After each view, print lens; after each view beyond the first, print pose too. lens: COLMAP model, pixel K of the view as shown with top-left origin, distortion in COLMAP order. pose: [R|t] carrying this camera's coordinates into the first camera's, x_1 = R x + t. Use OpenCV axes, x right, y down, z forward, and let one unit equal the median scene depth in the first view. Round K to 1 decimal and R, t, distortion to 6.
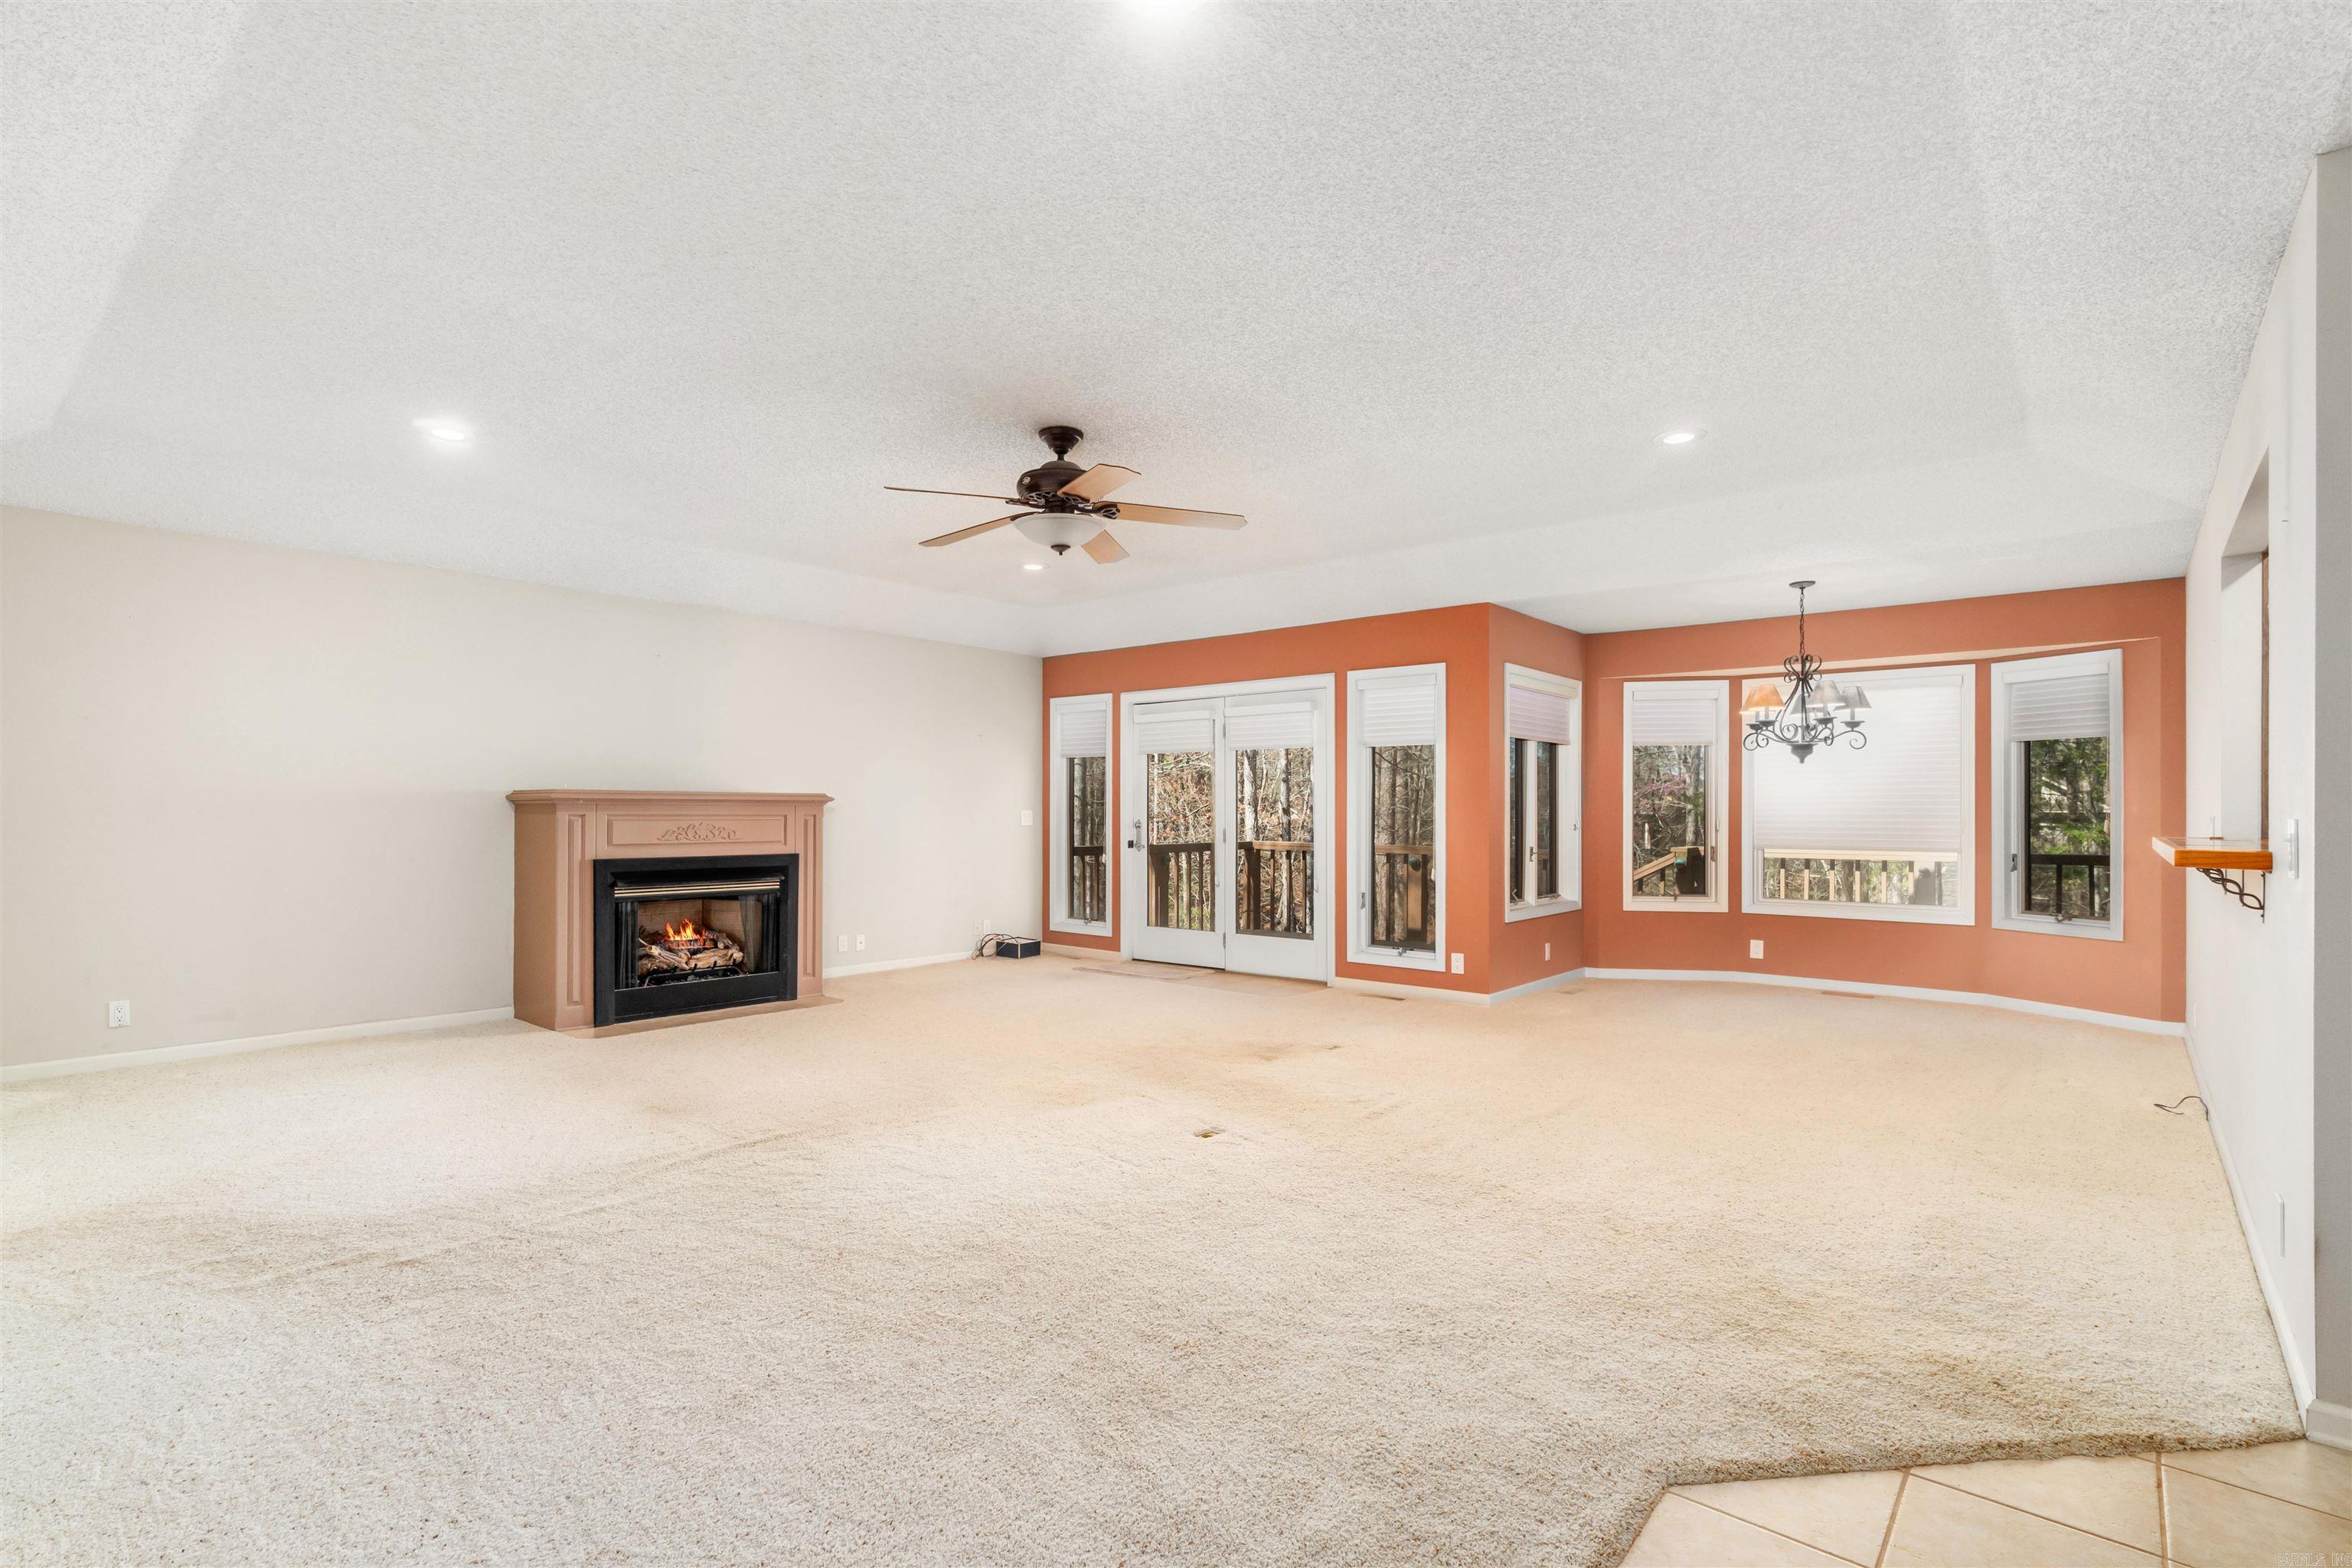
lens RADIAL K [[1107.1, 0, 1168.7], [0, 1107.1, 777.8], [0, 0, 1]] dist [-0.000165, 0.000106]
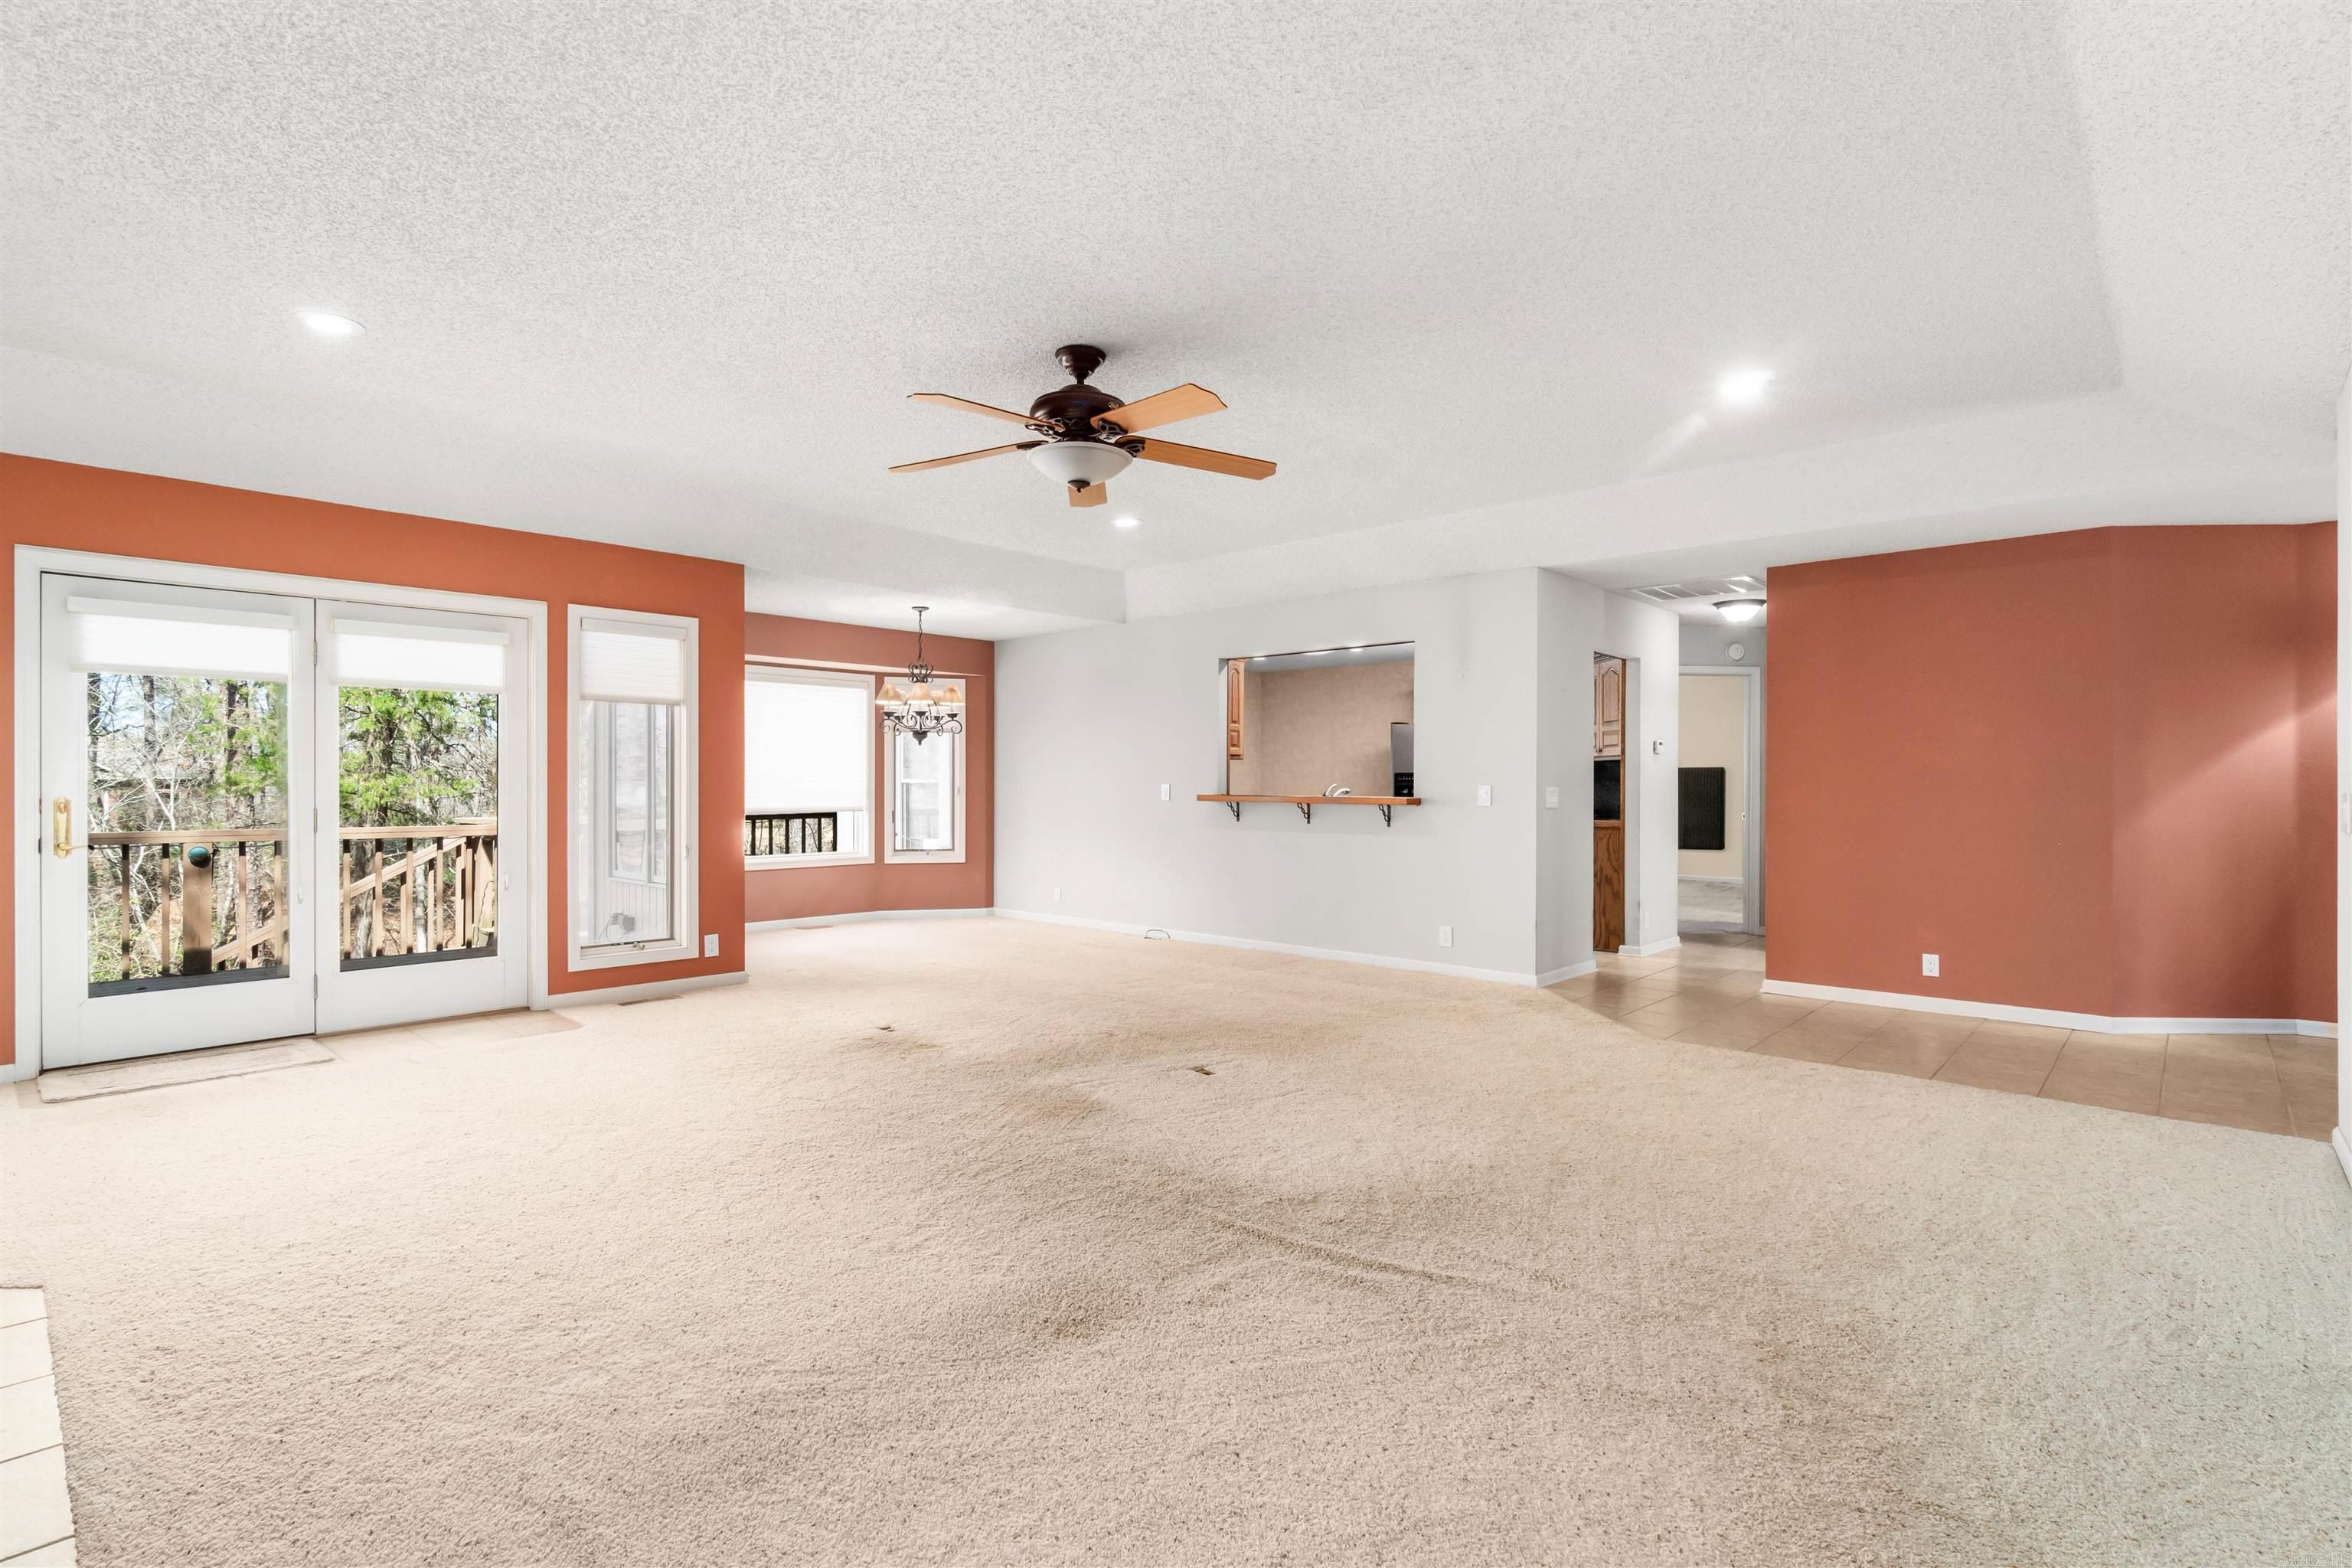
lens RADIAL K [[1115.0, 0, 1098.5], [0, 1115.0, 787.4], [0, 0, 1]] dist [-0.000802, -0.000042]
pose [[0.076539, -0.007674, 0.997037, -0.606287], [-0.033656, 0.999381, 0.010276, 0.013251], [-0.996498, -0.034343, 0.076233, 0.568075]]
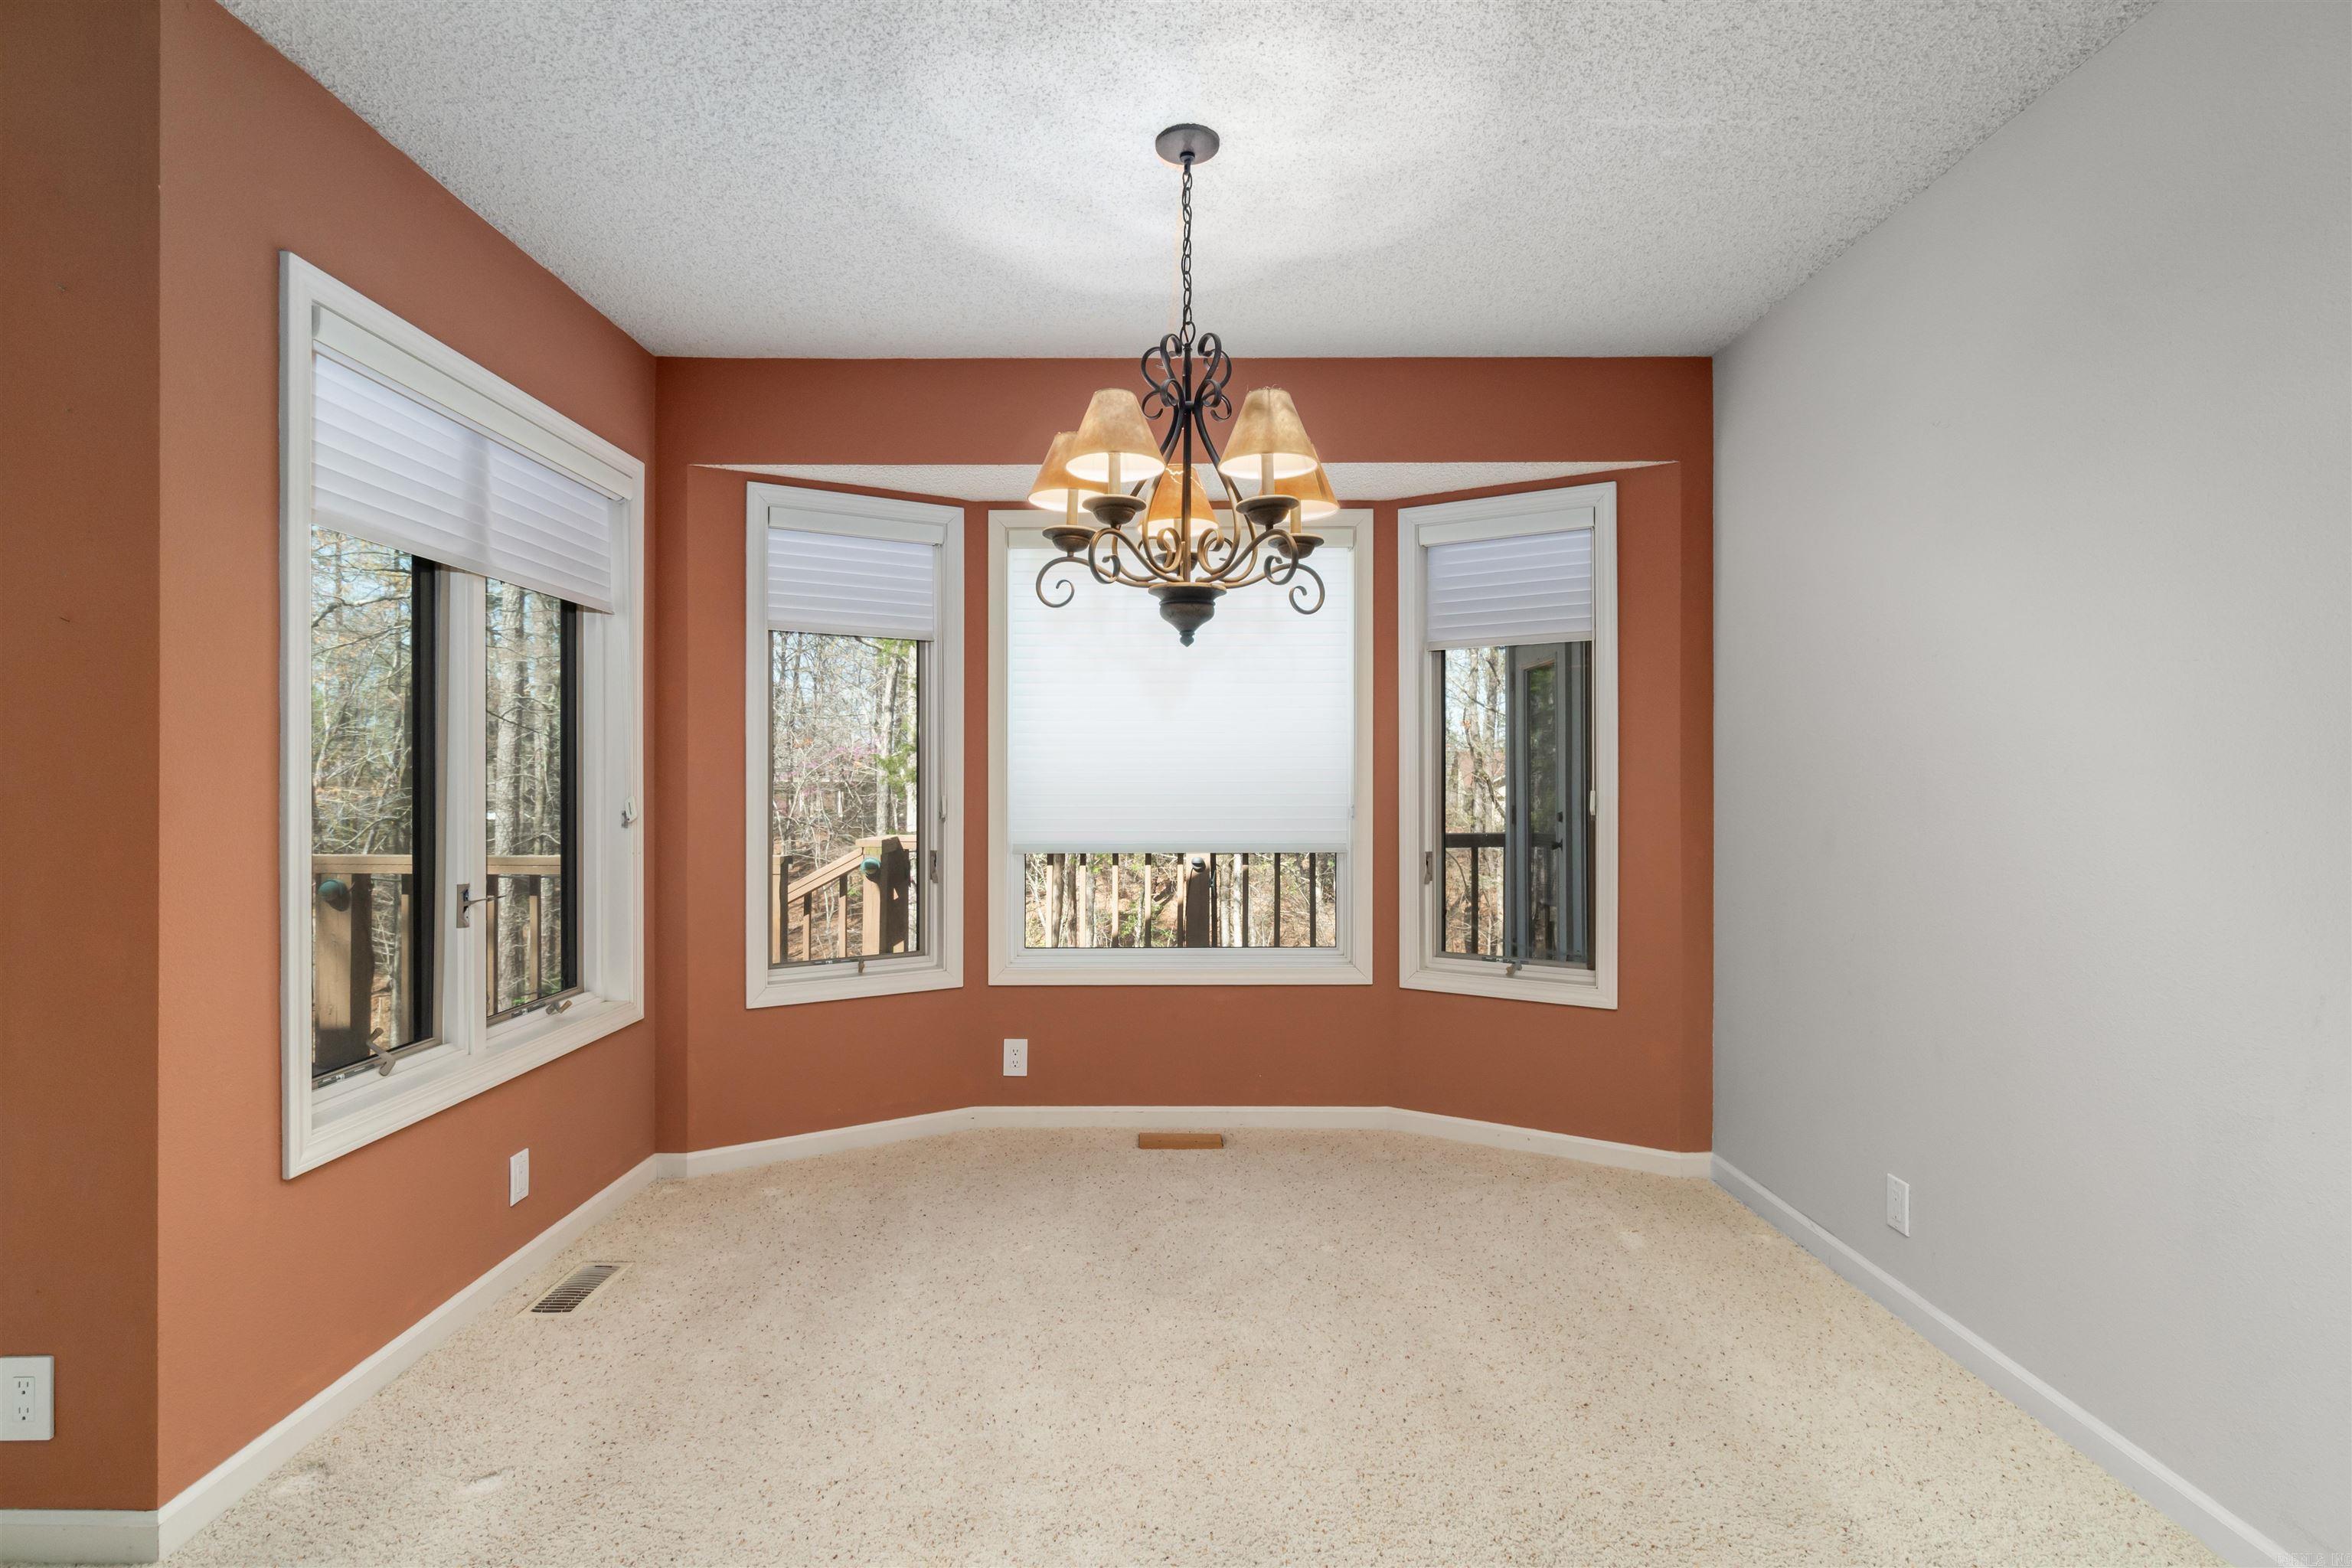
lens RADIAL K [[1107.1, 0, 1168.7], [0, 1107.1, 777.8], [0, 0, 1]] dist [-0.000165, 0.000106]
pose [[0.766341, -0.002370, 0.642430, 0.273667], [-0.013125, 0.999727, 0.019345, 0.020020], [-0.642300, -0.023256, 0.766100, 0.596450]]
